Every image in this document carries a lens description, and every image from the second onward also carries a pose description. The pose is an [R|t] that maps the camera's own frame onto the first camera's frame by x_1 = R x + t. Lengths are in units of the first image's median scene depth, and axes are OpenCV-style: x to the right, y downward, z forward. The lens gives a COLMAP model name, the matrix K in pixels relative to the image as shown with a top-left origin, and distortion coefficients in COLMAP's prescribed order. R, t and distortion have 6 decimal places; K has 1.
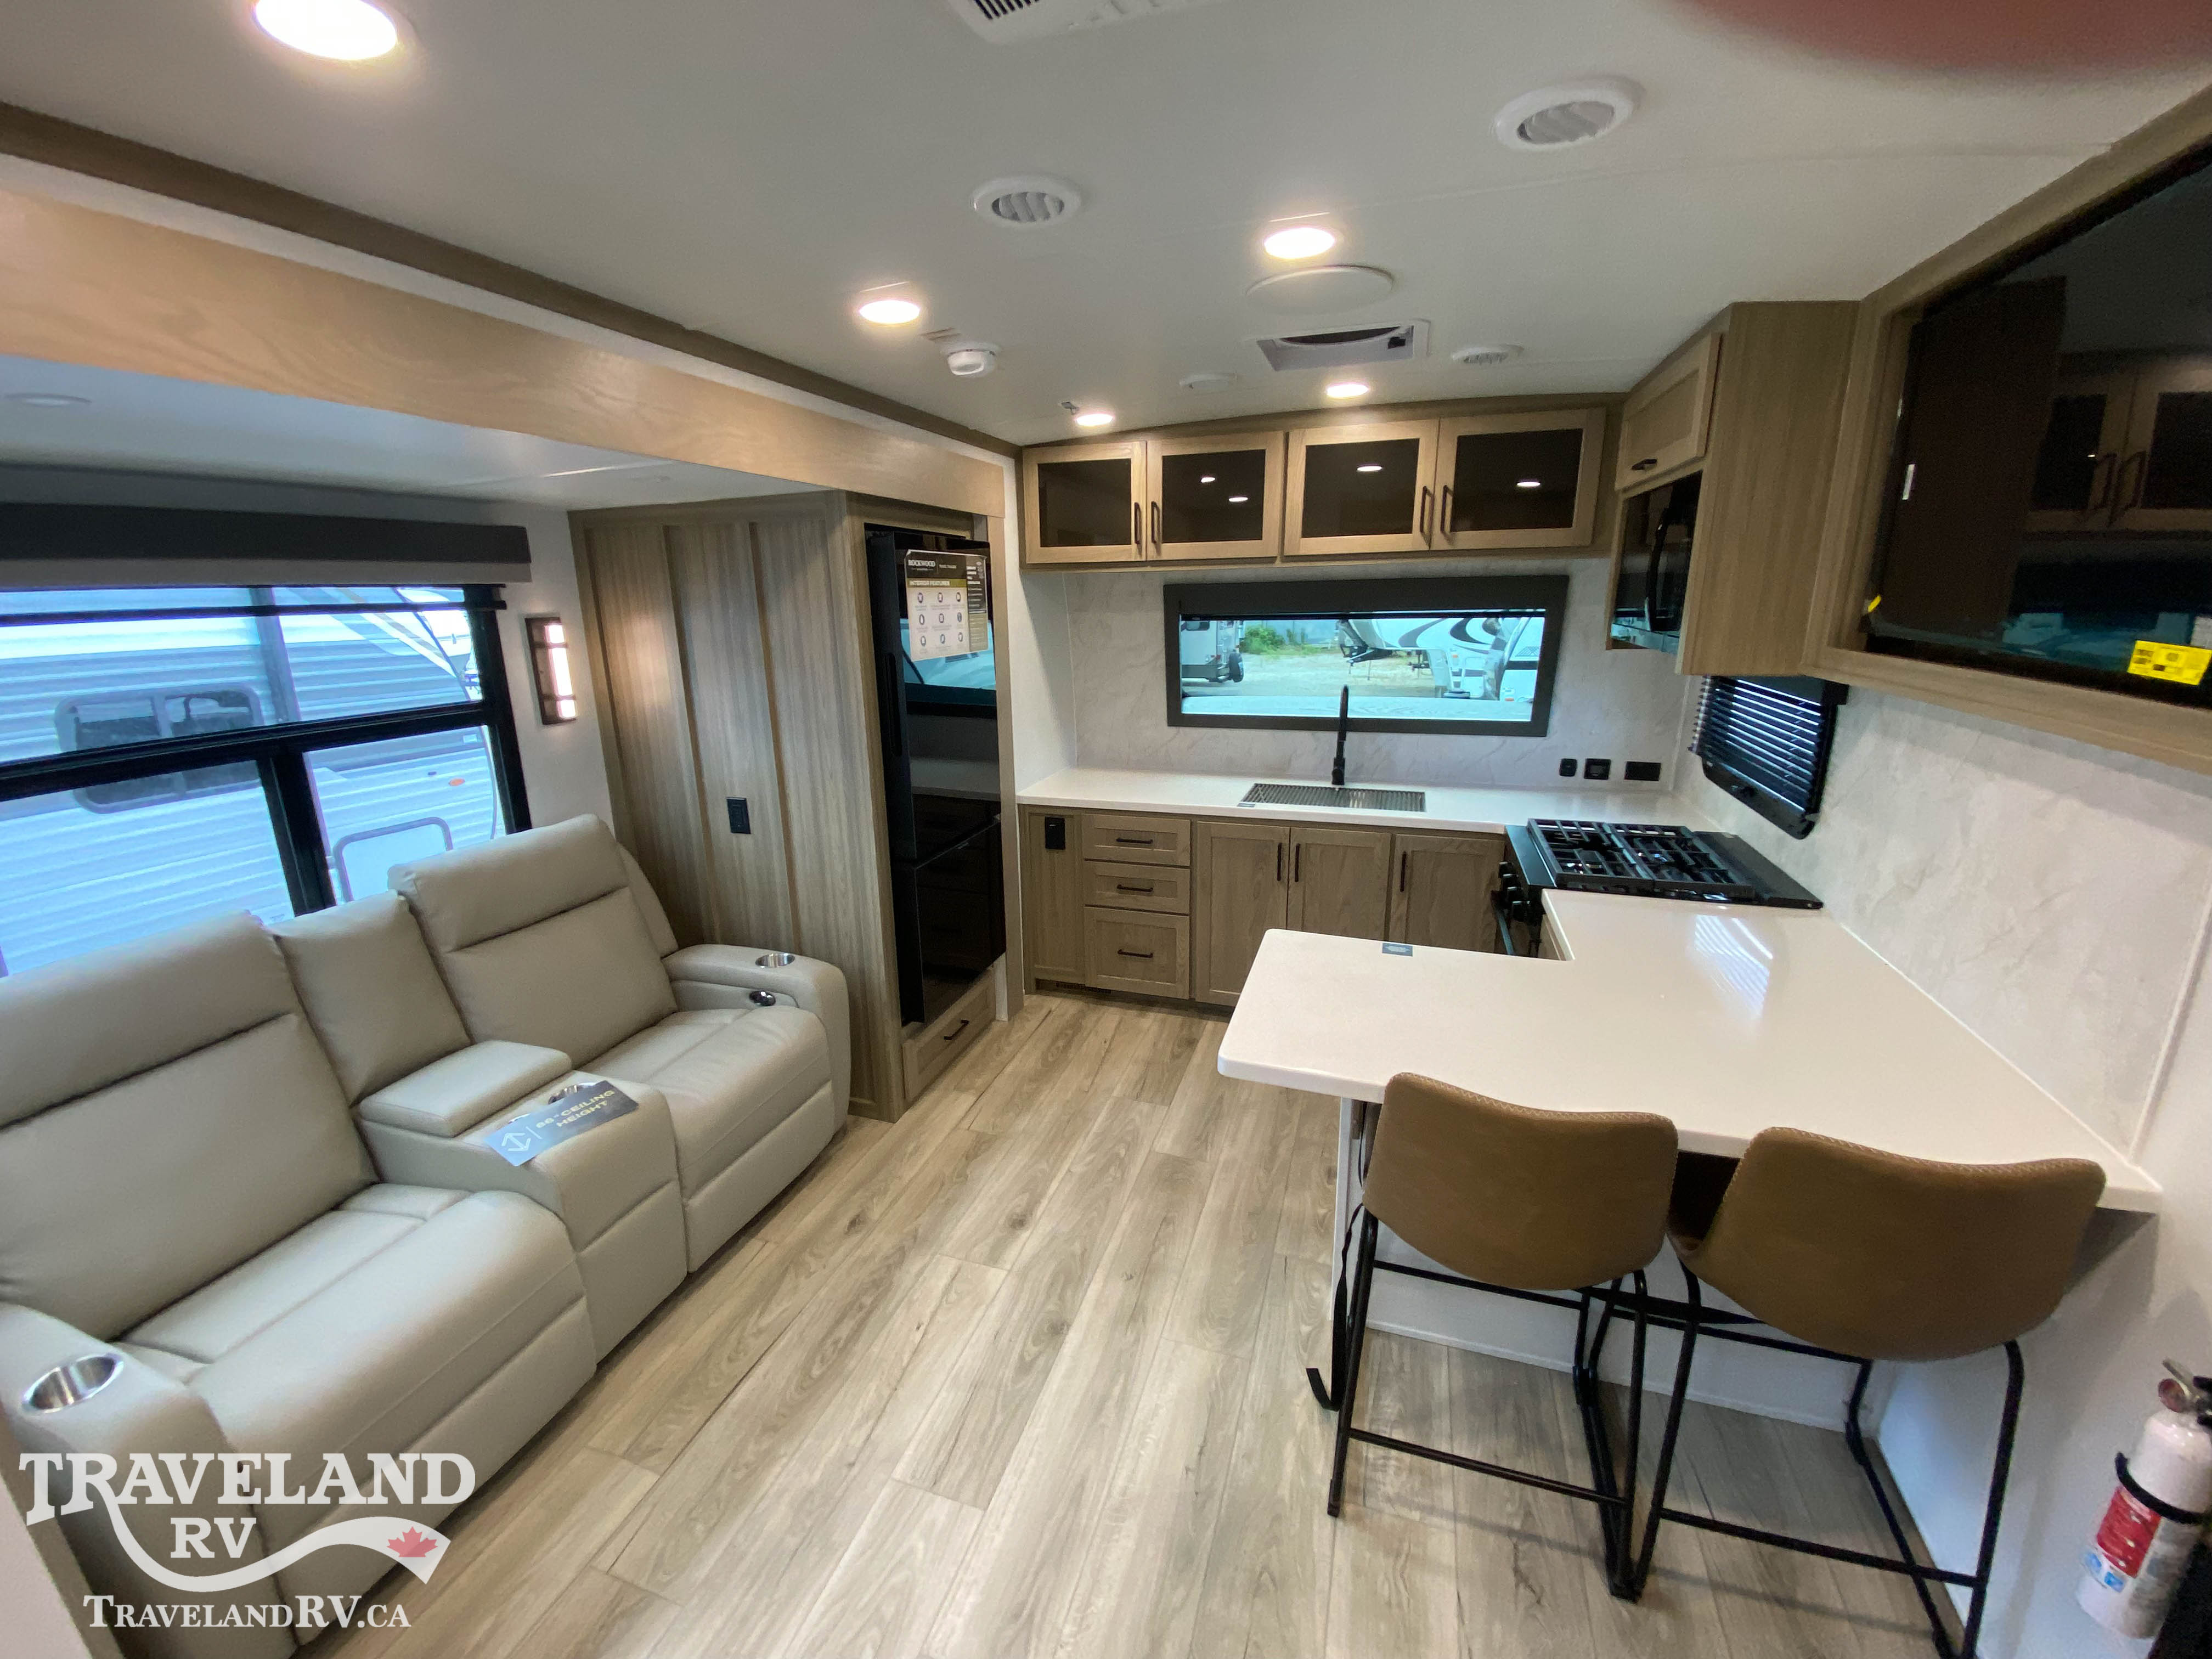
lens RADIAL K [[891.2, 0, 1096.3], [0, 891.2, 828.6], [0, 0, 1]] dist [0.019841, -0.019660]
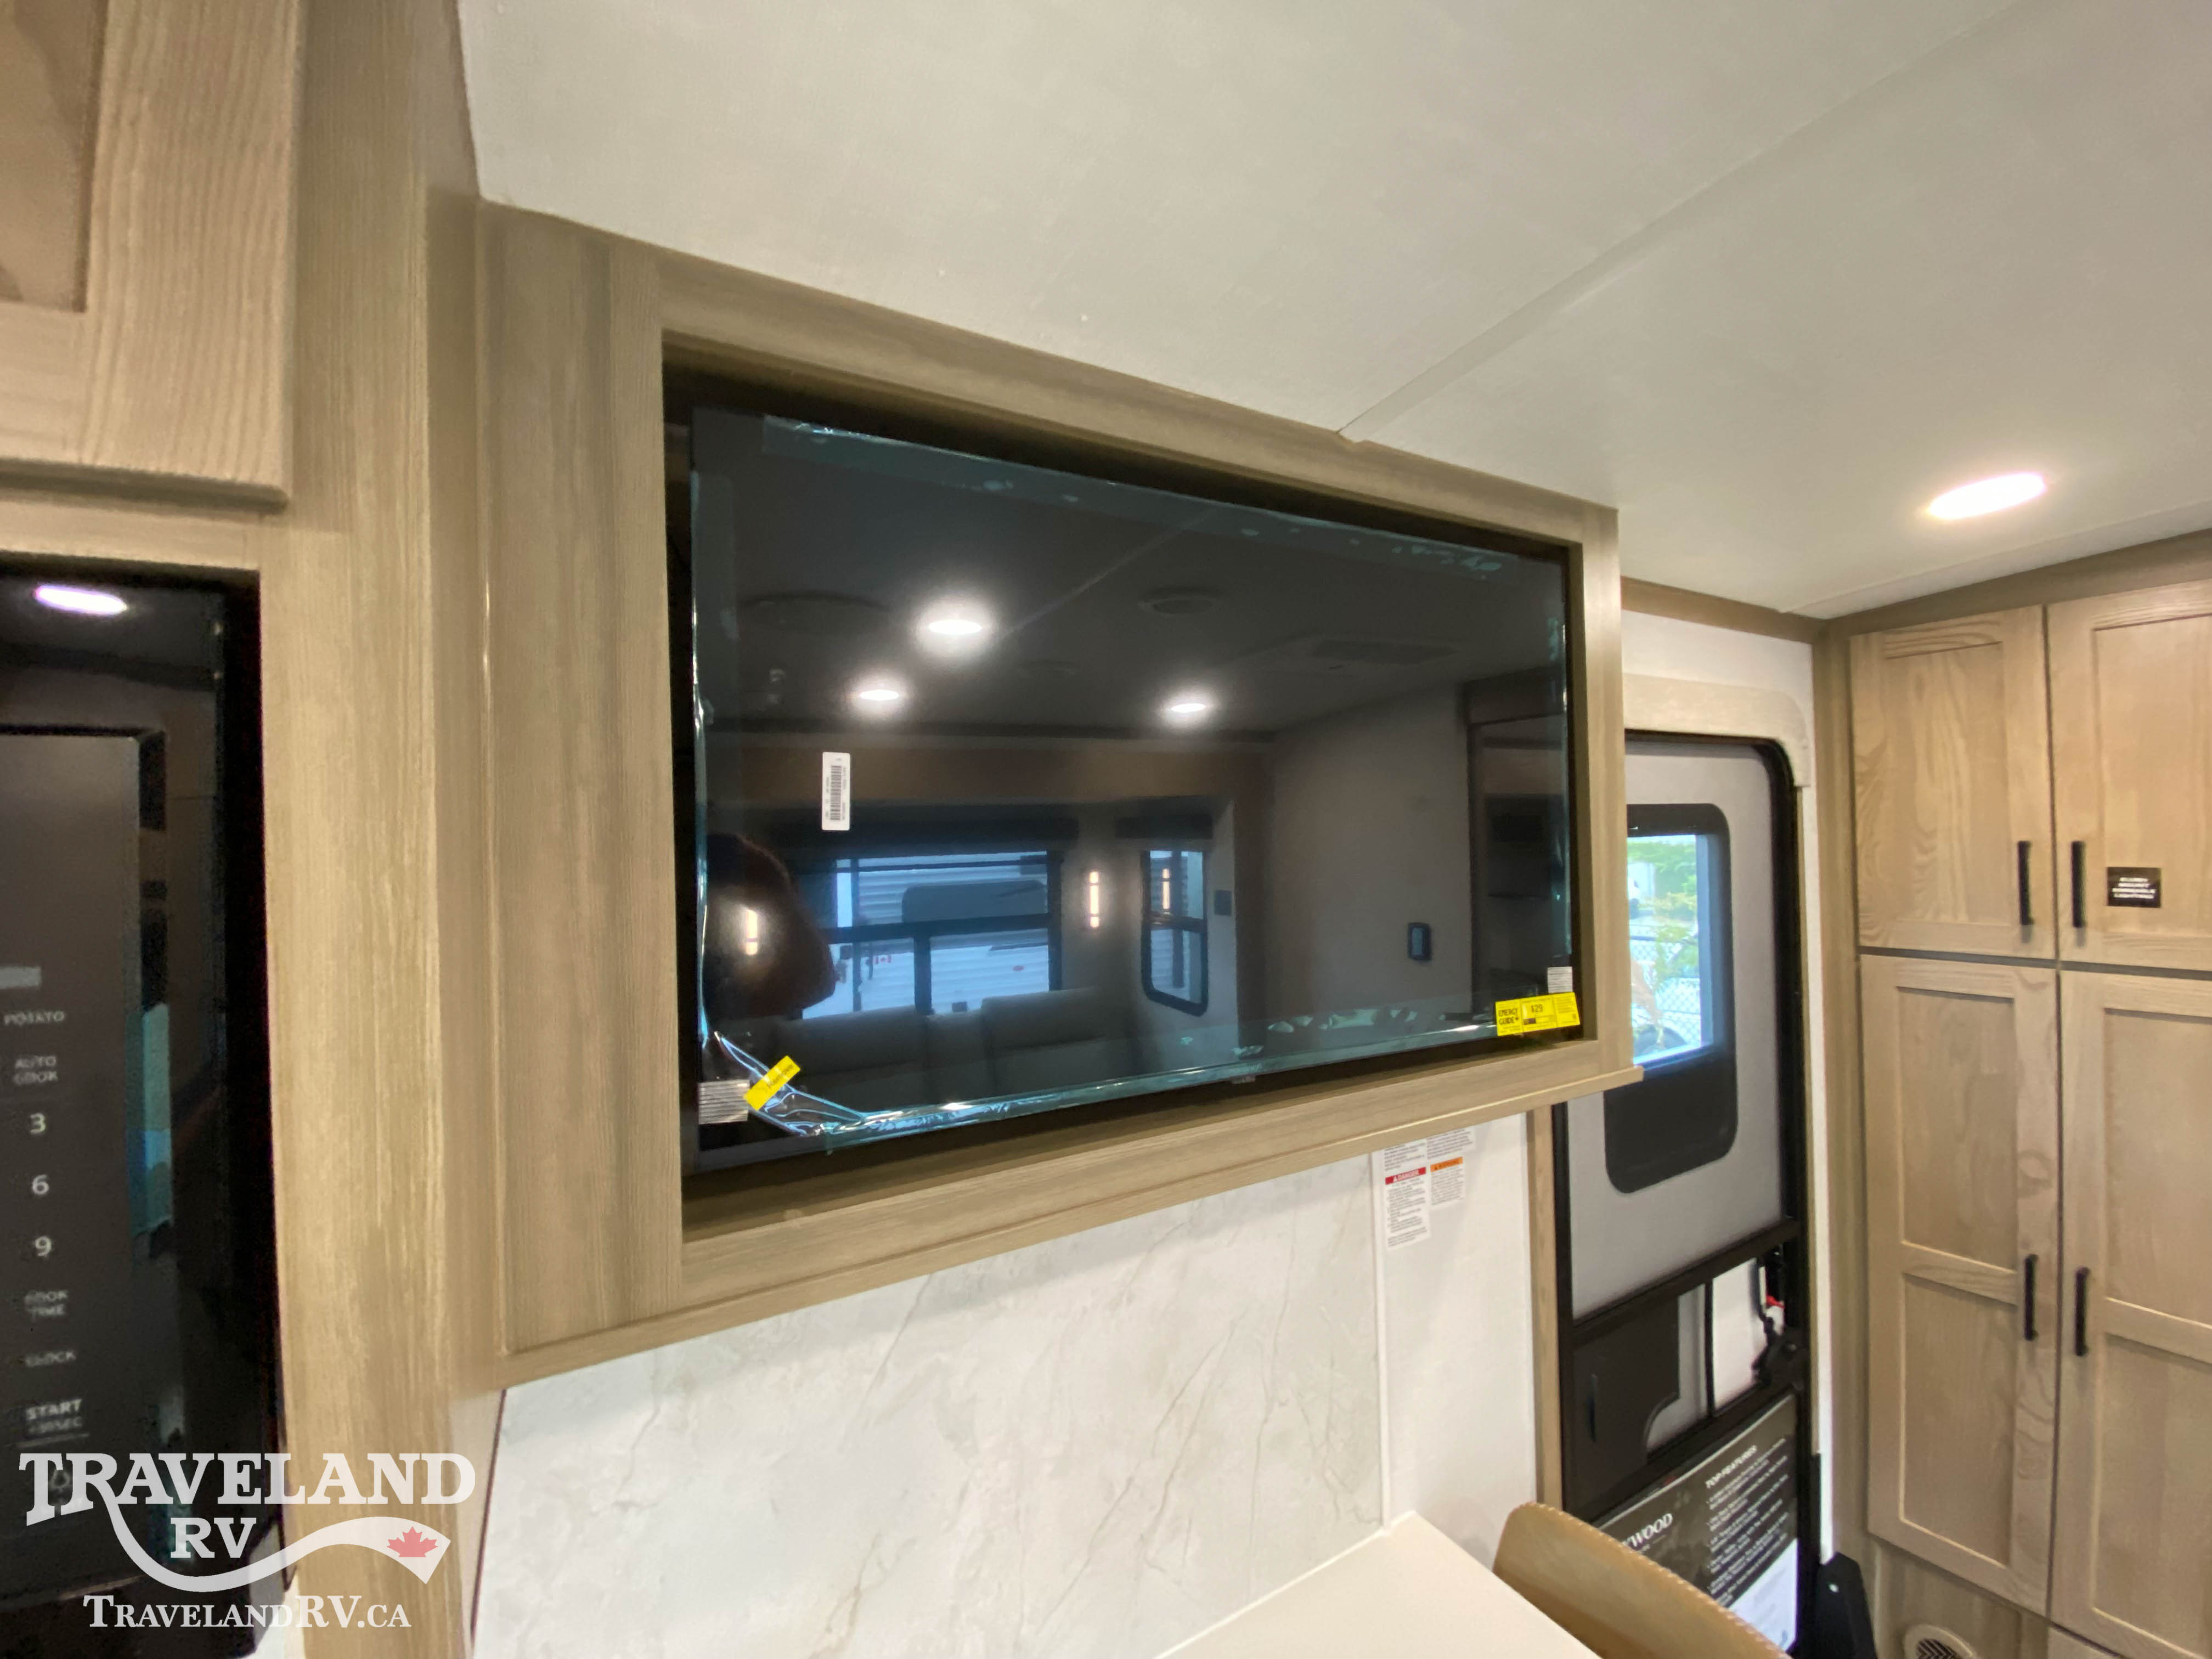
lens RADIAL K [[892.8, 0, 1097.6], [0, 892.8, 830.5], [0, 0, 1]] dist [0.001378, -0.013362]
pose [[-0.740560, 0.043618, 0.670573, 0.326460], [0.210656, 0.962661, 0.170024, -0.253759], [-0.638119, 0.267173, -0.722096, 0.750557]]
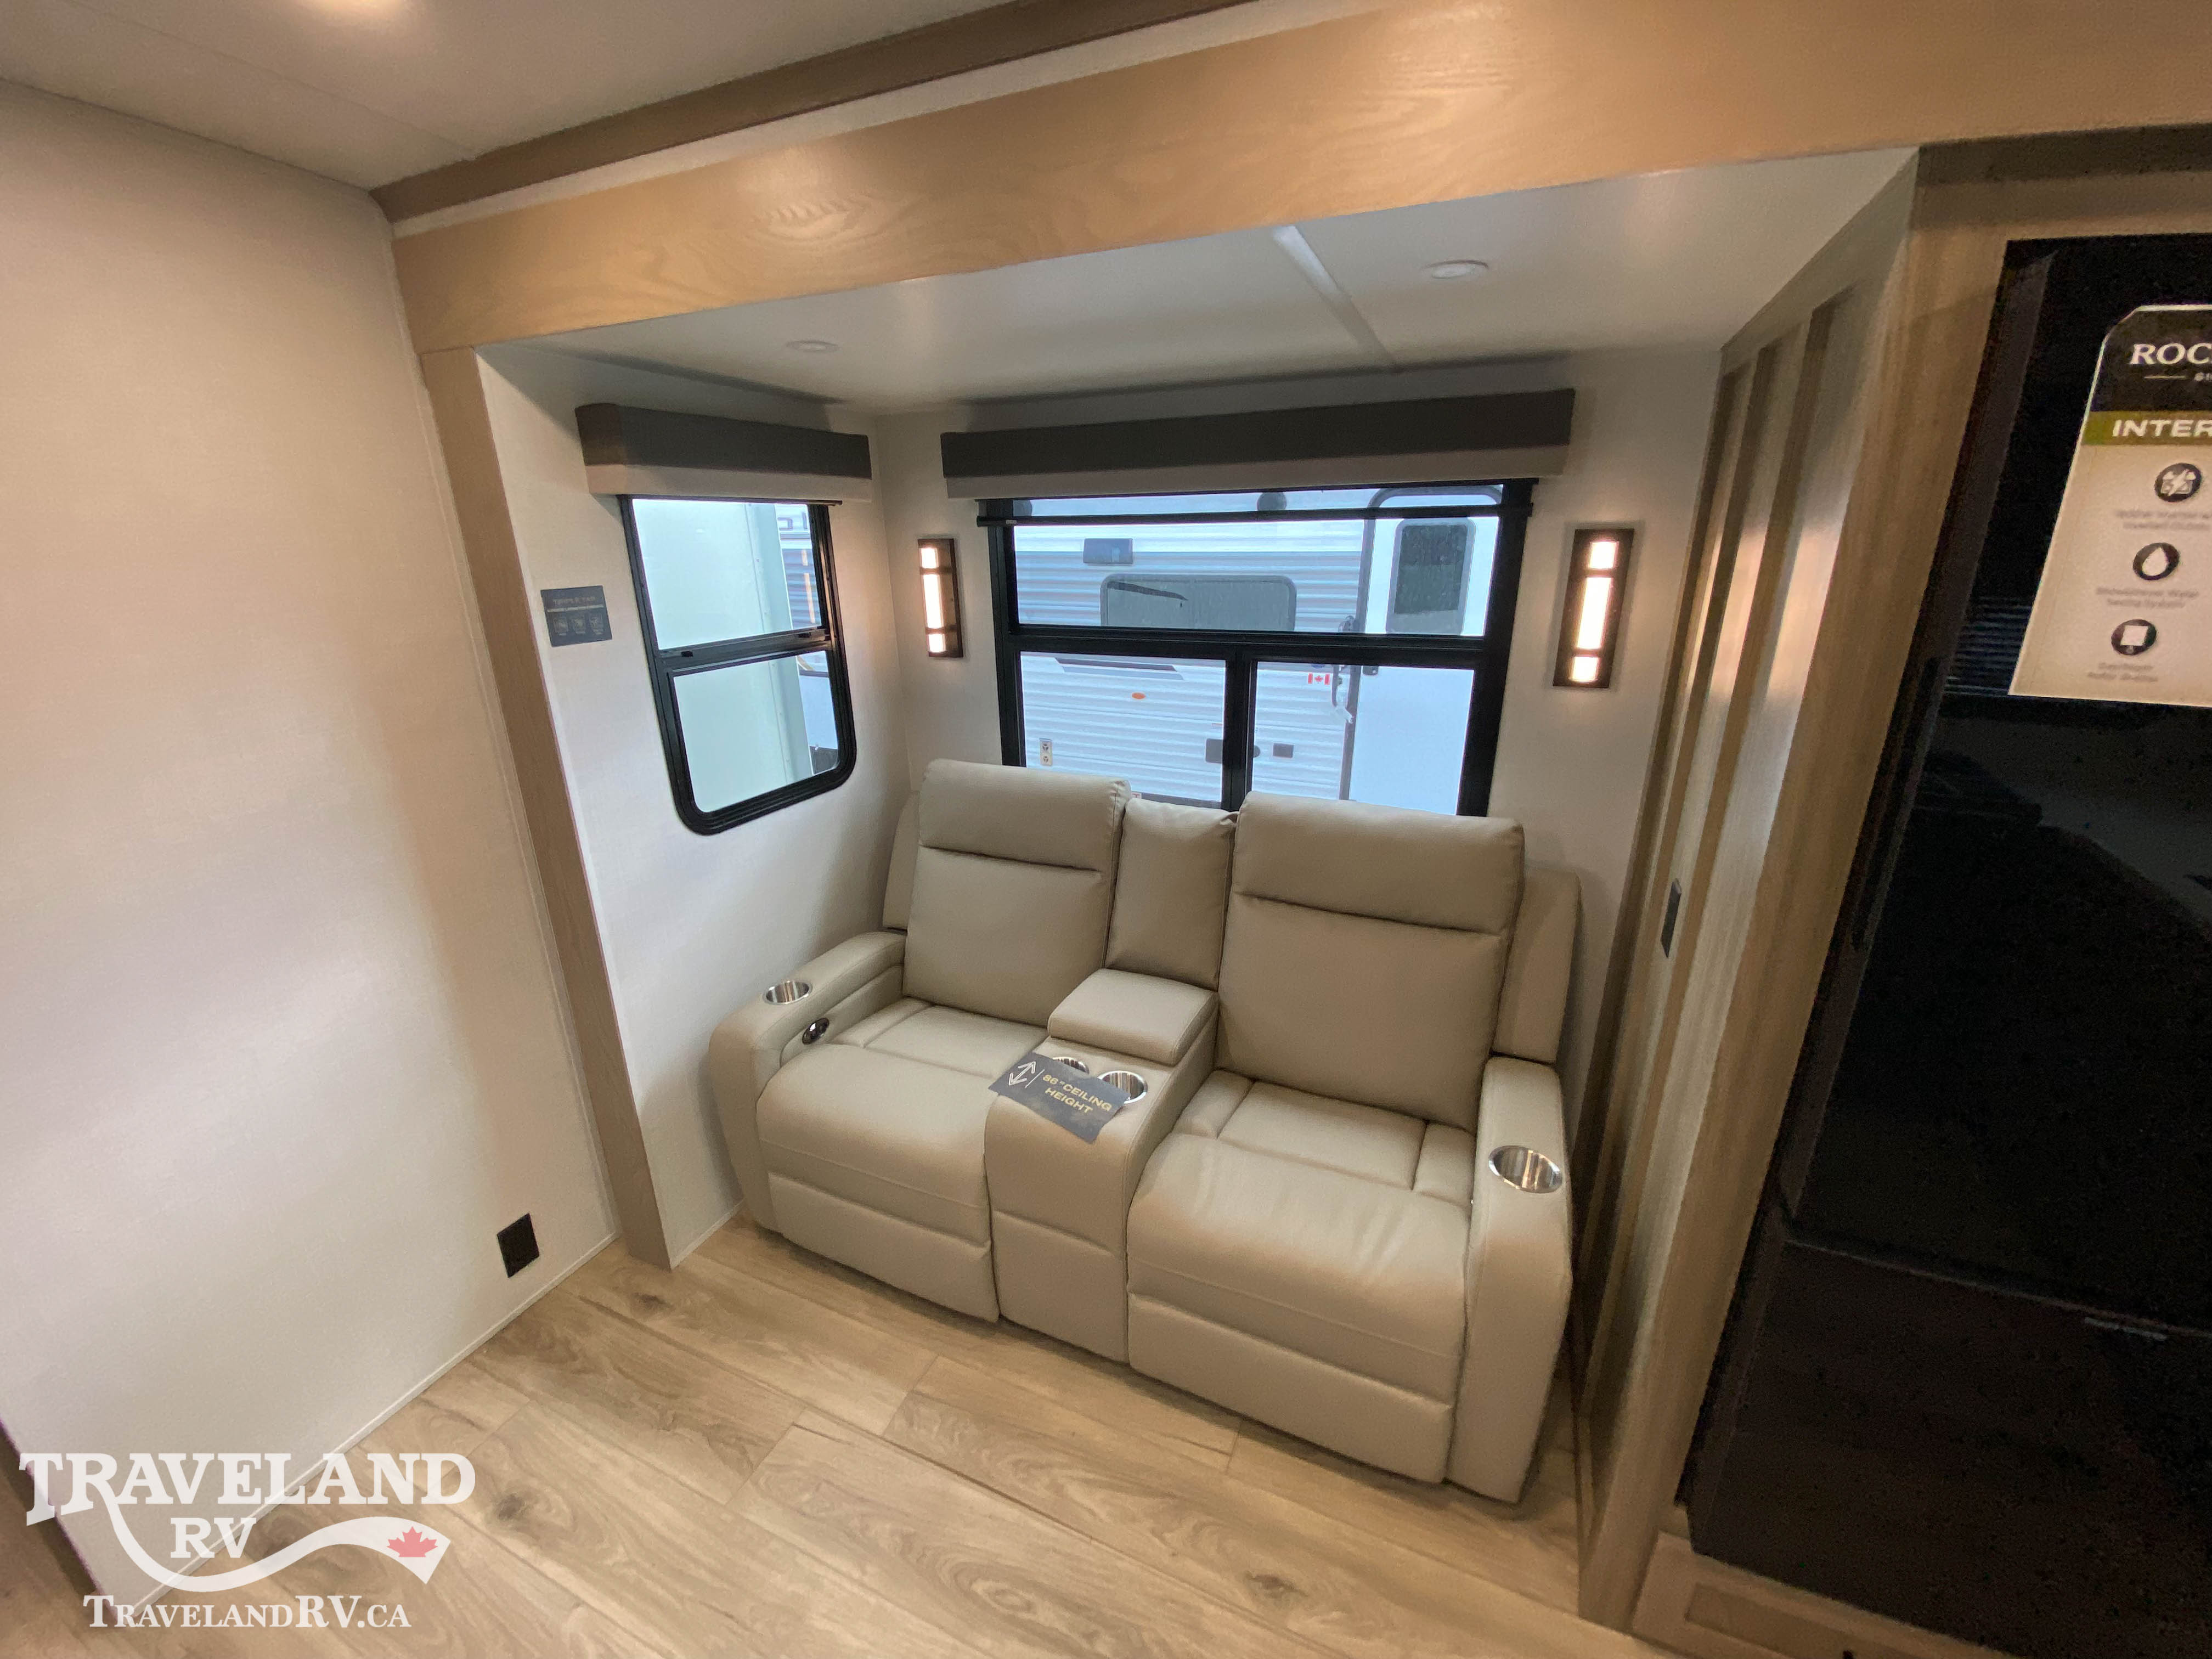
lens RADIAL K [[891.2, 0, 1096.3], [0, 891.2, 828.6], [0, 0, 1]] dist [0.019841, -0.019660]
pose [[-0.097708, 0.329588, -0.939055, 0.117835], [-0.239446, 0.908068, 0.343626, -0.168948], [0.965981, 0.258428, -0.009807, 0.687995]]
